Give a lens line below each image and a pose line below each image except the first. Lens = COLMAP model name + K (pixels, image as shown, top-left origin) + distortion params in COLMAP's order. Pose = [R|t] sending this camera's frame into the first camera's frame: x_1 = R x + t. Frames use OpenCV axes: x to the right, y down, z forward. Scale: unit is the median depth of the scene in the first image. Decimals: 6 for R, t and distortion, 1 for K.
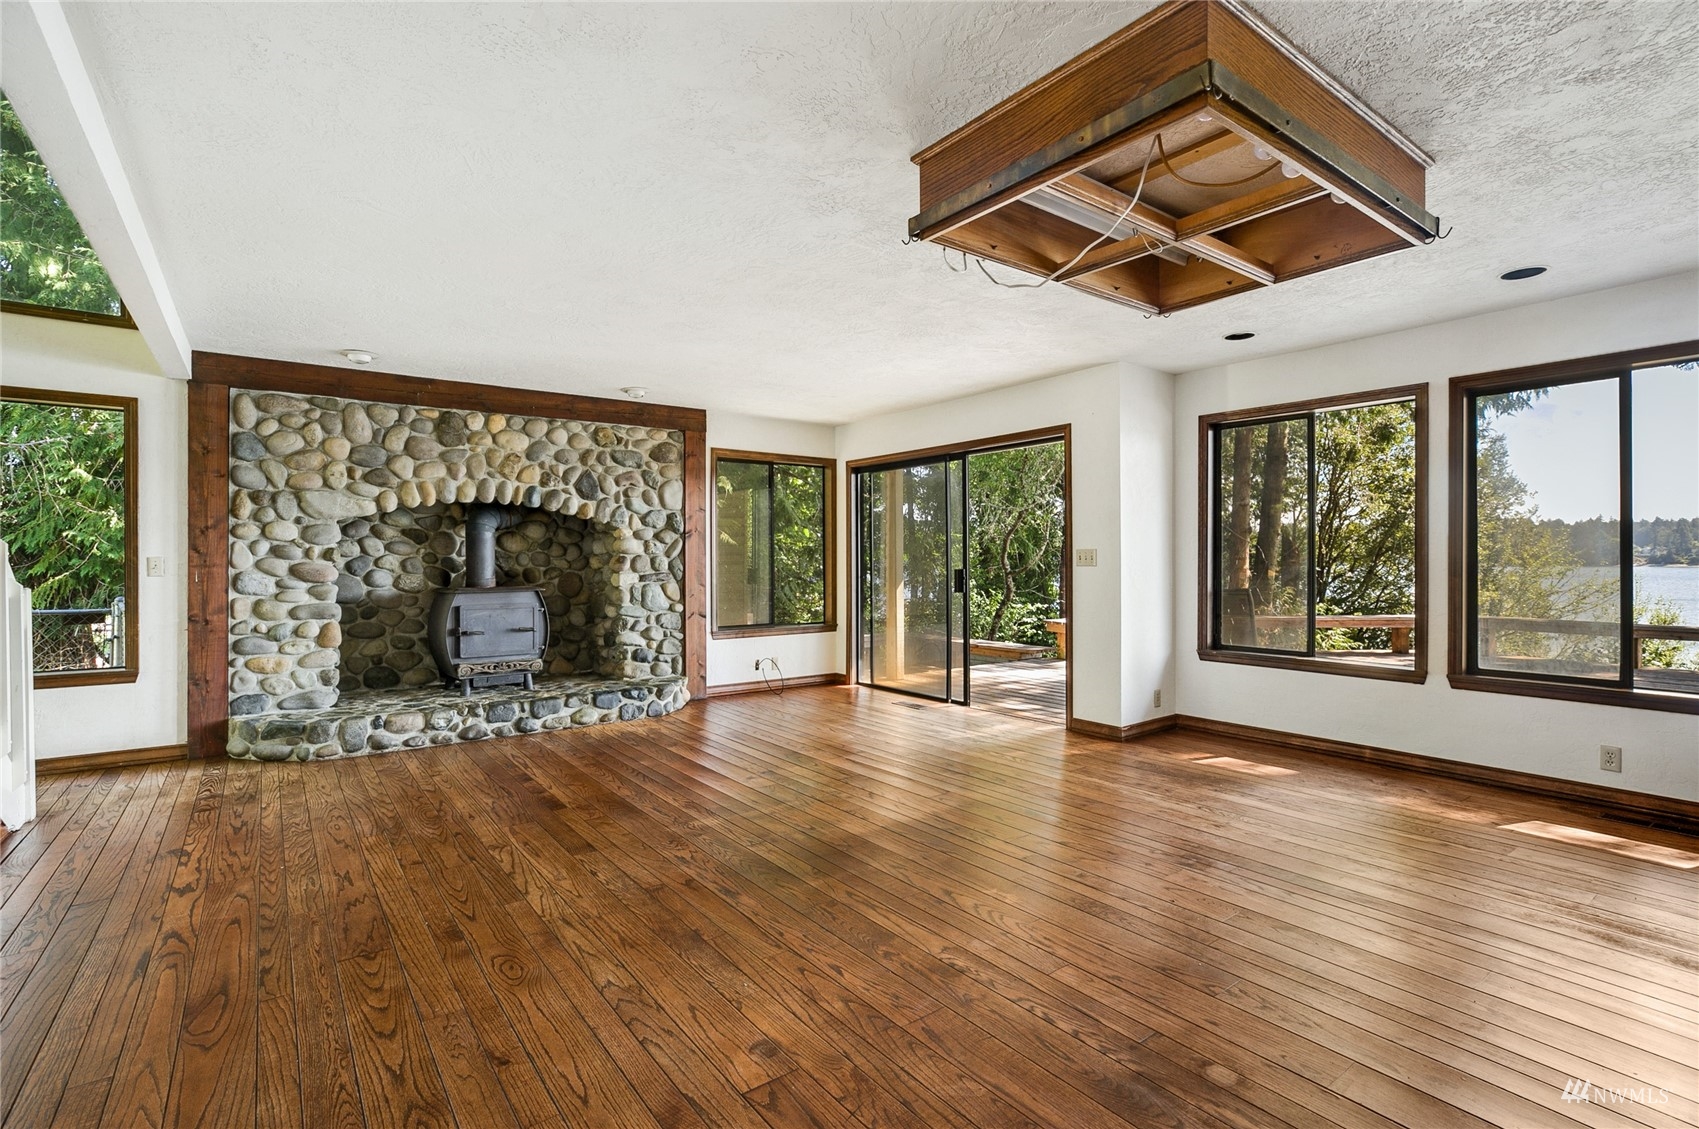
lens RADIAL K [[786.9, 0, 846.8], [0, 786.9, 560.3], [0, 0, 1]] dist [-0.018464, 0.000593]
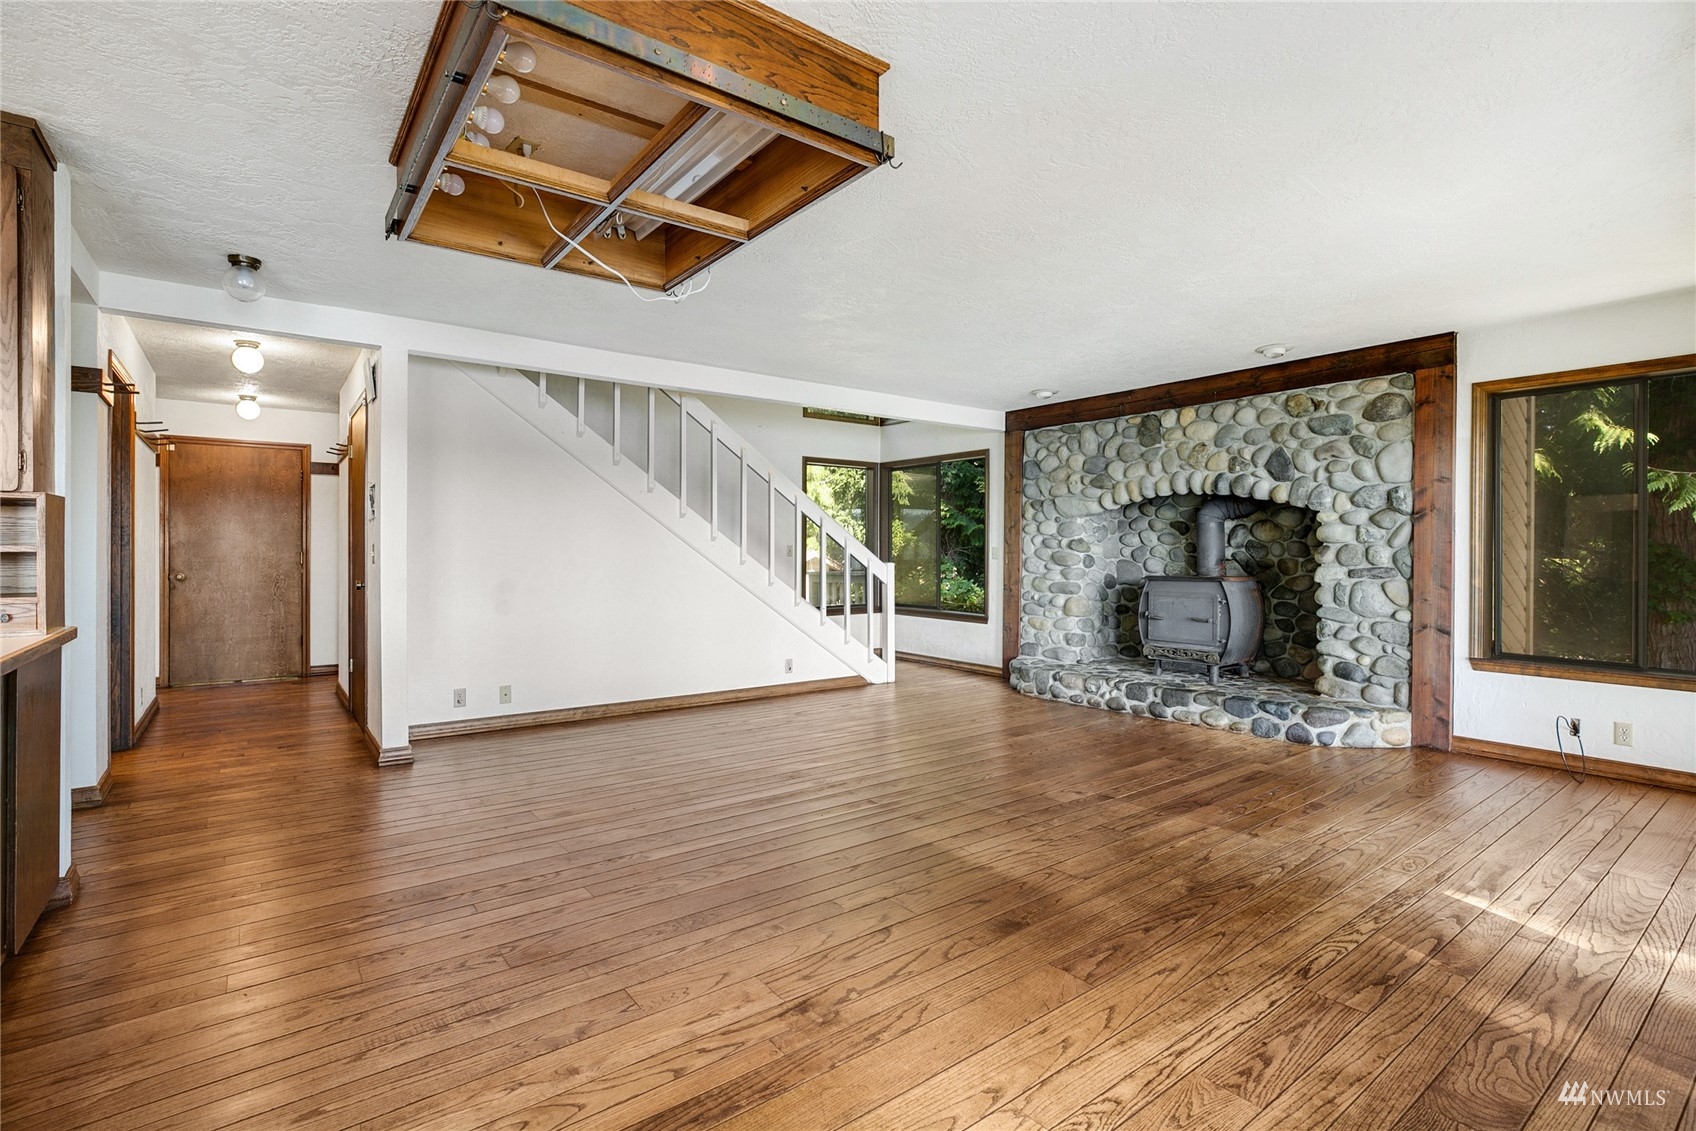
lens RADIAL K [[785.5, 0, 841.3], [0, 785.5, 558.8], [0, 0, 1]] dist [-0.018464, 0.000593]
pose [[0.014537, 0.014701, -0.999786, 0.586734], [-0.003355, 0.999887, 0.014654, -0.002161], [0.999889, 0.003142, 0.014584, 0.548186]]
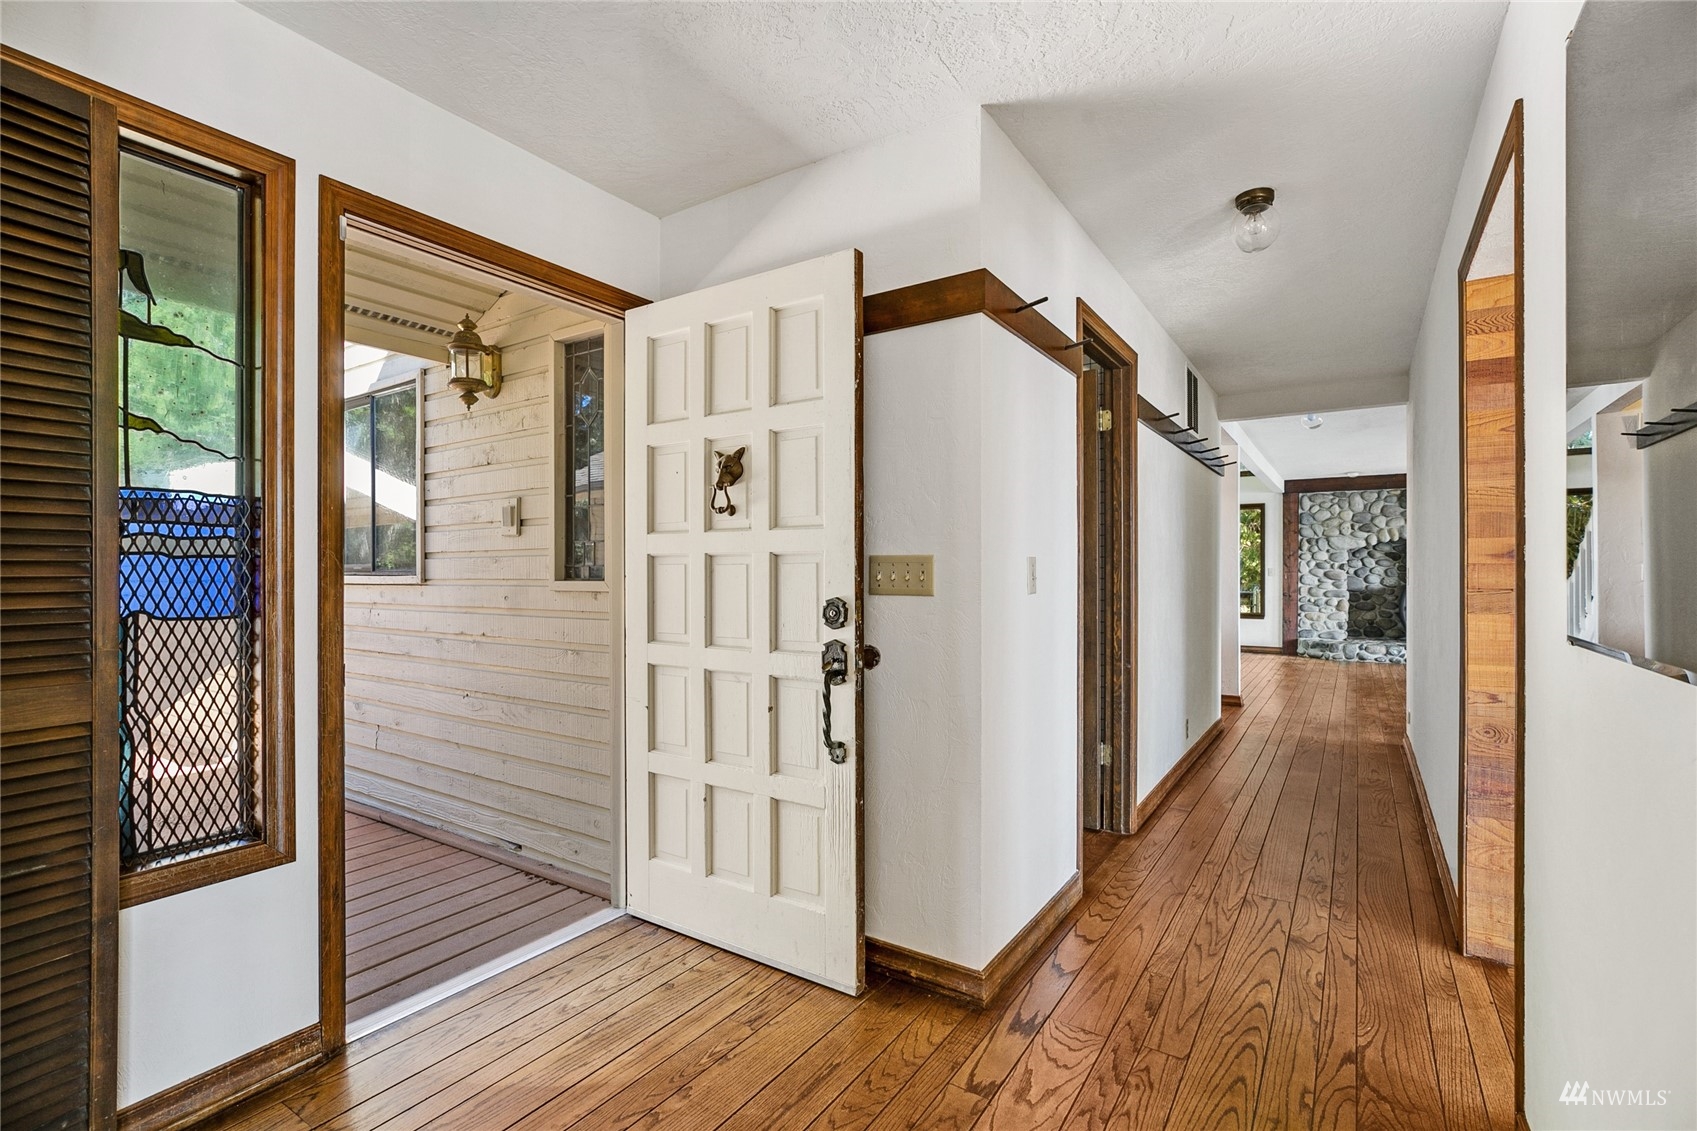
lens RADIAL K [[786.0, 0, 842.0], [0, 786.0, 572.2], [0, 0, 1]] dist [-0.018464, 0.000593]
pose [[0.341169, 0.004642, -0.939990, 0.771437], [-0.000048, 0.999988, 0.004921, -0.002854], [0.940002, -0.001633, 0.341165, -0.888878]]
